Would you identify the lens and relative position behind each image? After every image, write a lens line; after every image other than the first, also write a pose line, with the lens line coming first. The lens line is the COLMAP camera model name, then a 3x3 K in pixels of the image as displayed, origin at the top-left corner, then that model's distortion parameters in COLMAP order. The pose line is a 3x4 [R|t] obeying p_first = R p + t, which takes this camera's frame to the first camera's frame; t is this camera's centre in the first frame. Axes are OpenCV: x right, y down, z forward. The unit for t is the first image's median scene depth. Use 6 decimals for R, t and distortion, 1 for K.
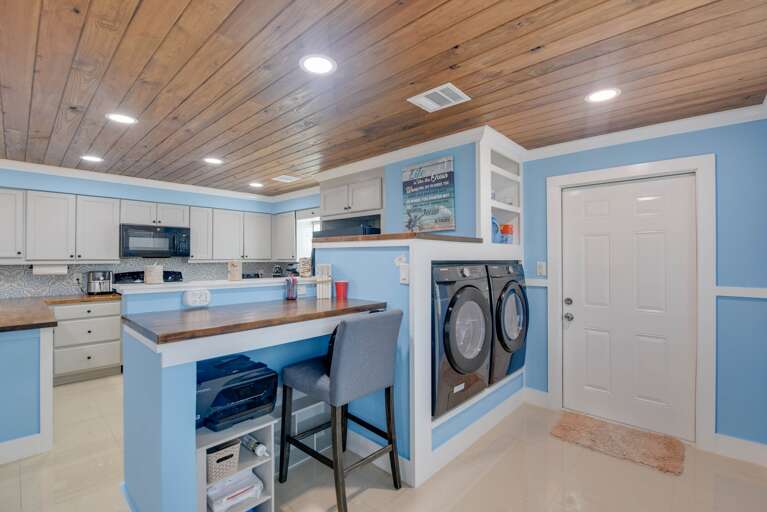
lens RADIAL K [[353.5, 0, 422.0], [0, 353.5, 256.2], [0, 0, 1]] dist [-0.014830, -0.001578]
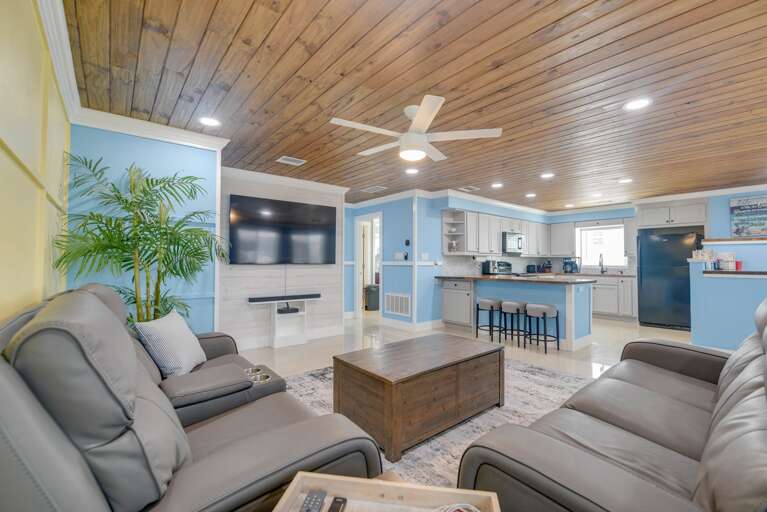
lens RADIAL K [[369.9, 0, 387.3], [0, 369.9, 254.6], [0, 0, 1]] dist [-0.011554, -0.006560]
pose [[0.998131, -0.005129, -0.060900, -1.673575], [0.004083, 0.999842, -0.017288, 0.049918], [0.060979, 0.017007, 0.997994, -0.912232]]
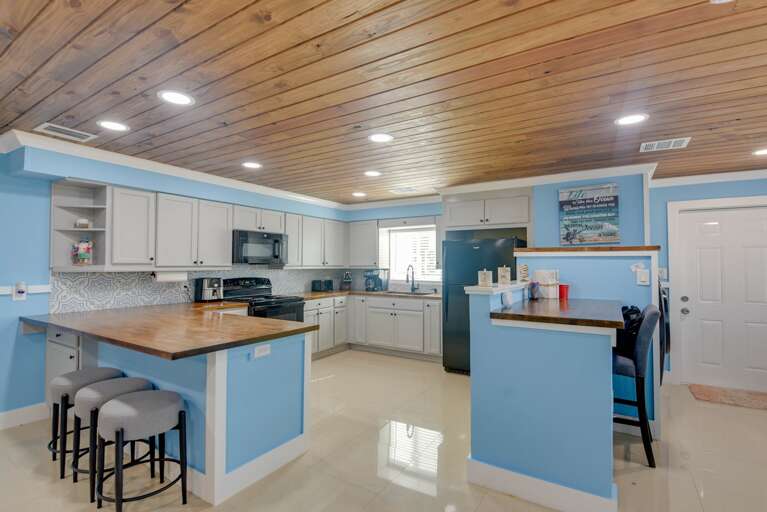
lens RADIAL K [[369.9, 0, 368.5], [0, 369.9, 258.6], [0, 0, 1]] dist [-0.011554, -0.006560]
pose [[0.985482, 0.004606, 0.169717, -0.919704], [-0.002758, 0.999934, -0.011124, -0.000877], [-0.169757, 0.010494, 0.985430, -0.115451]]
